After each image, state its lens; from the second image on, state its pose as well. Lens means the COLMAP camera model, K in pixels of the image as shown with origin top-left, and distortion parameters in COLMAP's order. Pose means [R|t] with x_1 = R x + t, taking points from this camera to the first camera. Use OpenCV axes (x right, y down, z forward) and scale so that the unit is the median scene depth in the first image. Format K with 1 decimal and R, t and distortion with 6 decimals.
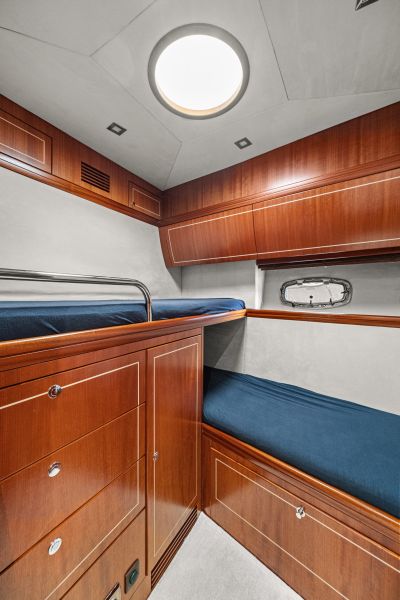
lens RADIAL K [[234.4, 0, 197.7], [0, 234.4, 299.8], [0, 0, 1]] dist [-0.004996, 0.000803]
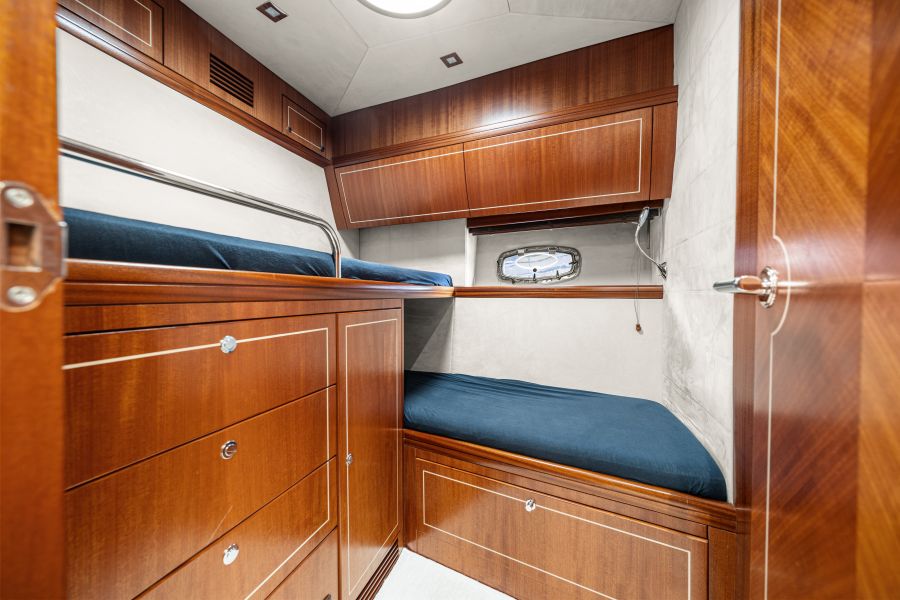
lens RADIAL K [[351.6, 0, 449.9], [0, 351.6, 301.0], [0, 0, 1]] dist [-0.004996, 0.000803]
pose [[0.974396, -0.009957, 0.224619, -0.084404], [0.009777, 0.999950, 0.001916, 0.123630], [-0.224627, 0.000329, 0.974445, -0.118374]]
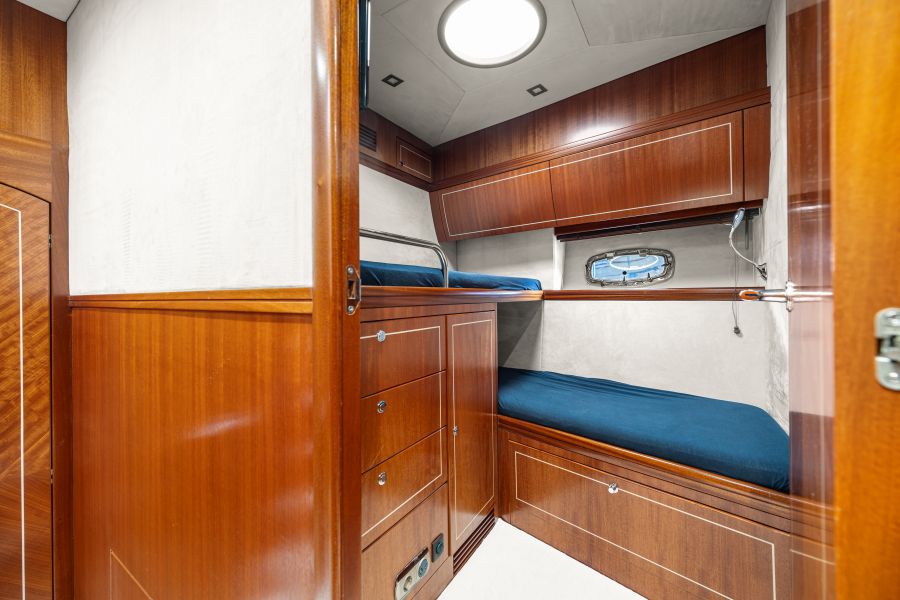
lens RADIAL K [[351.6, 0, 449.7], [0, 351.6, 295.0], [0, 0, 1]] dist [-0.004996, 0.000803]
pose [[0.999361, -0.016856, -0.031520, -0.111386], [0.016184, 0.999638, -0.021479, 0.114122], [0.031871, 0.020955, 0.999272, -0.314325]]
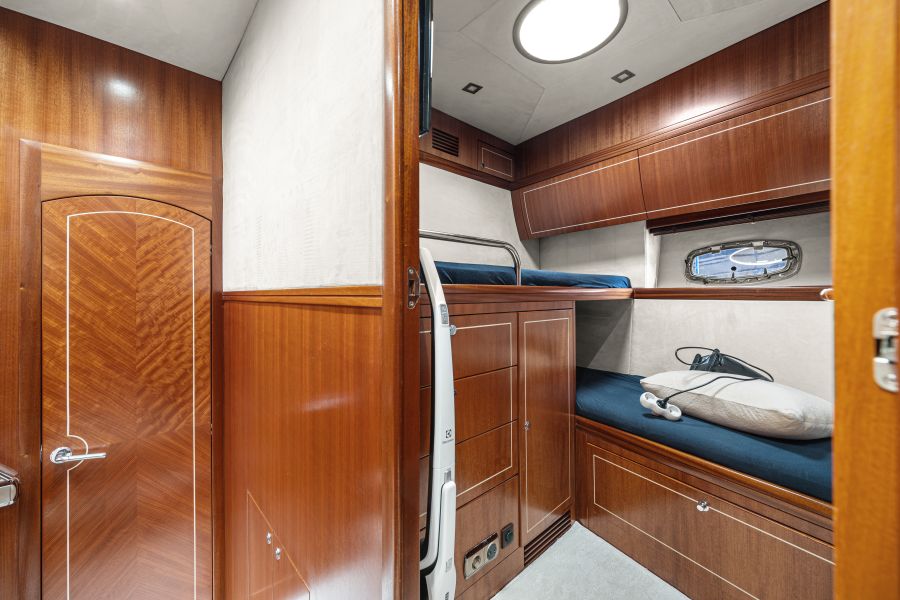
lens RADIAL K [[351.6, 0, 448.8], [0, 351.6, 292.7], [0, 0, 1]] dist [-0.004996, 0.000803]
pose [[0.958533, -0.011722, -0.284741, -0.053102], [0.005130, 0.999702, -0.023885, 0.115989], [0.284936, 0.021434, 0.958307, -0.359622]]
